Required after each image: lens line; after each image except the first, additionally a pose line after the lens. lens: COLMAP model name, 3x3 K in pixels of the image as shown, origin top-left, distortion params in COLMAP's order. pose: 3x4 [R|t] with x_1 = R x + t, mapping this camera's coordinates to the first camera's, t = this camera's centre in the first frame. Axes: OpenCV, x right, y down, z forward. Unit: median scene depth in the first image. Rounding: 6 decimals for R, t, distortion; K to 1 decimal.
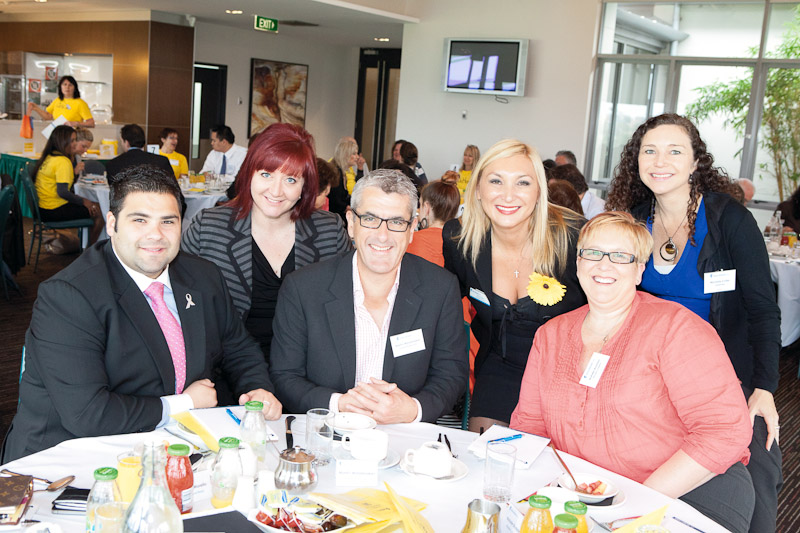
lens RADIAL K [[916.3, 0, 401.1], [0, 916.3, 264.7], [0, 0, 1]] dist [0.002461, 0.000000]
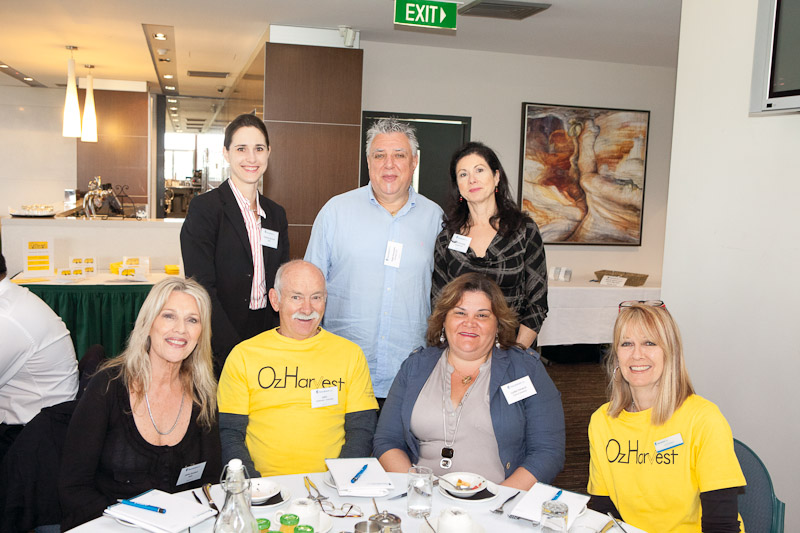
lens RADIAL K [[850.3, 0, 401.7], [0, 850.3, 266.5], [0, 0, 1]] dist [-0.028032, 0.000000]
pose [[0.777171, 0.024517, -0.628811, 0.111686], [-0.088254, 0.993612, -0.070335, -0.080745], [0.623070, 0.110158, 0.774370, 0.555573]]
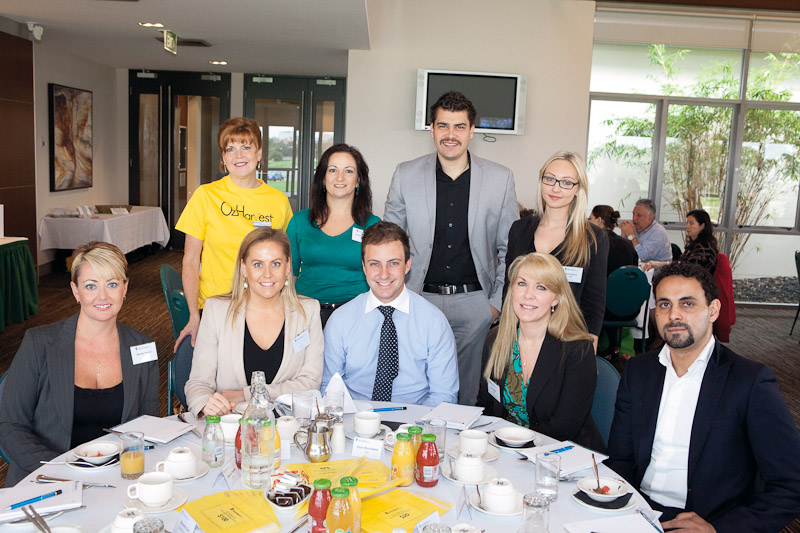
lens RADIAL K [[816.7, 0, 400.4], [0, 816.7, 265.9], [0, 0, 1]] dist [-0.015296, 0.000000]
pose [[0.774899, -0.126114, 0.619376, -0.367920], [0.117032, 0.991577, 0.055481, -0.082854], [-0.621156, 0.029495, 0.783132, 0.315622]]
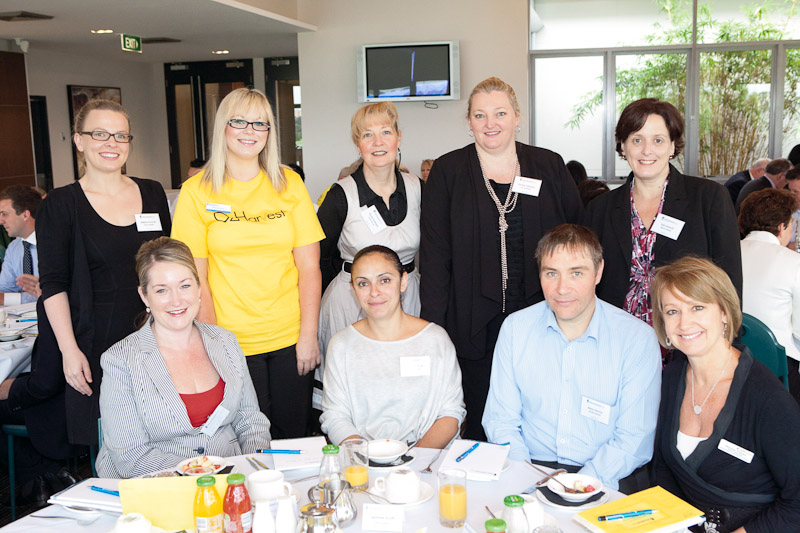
lens RADIAL K [[916.3, 0, 400.0], [0, 916.3, 267.7], [0, 0, 1]] dist [0.002461, 0.000000]
pose [[0.904314, -0.162711, 0.394641, -0.247038], [0.161174, 0.986221, 0.037293, -0.040603], [-0.395272, 0.029882, 0.918078, 0.104531]]
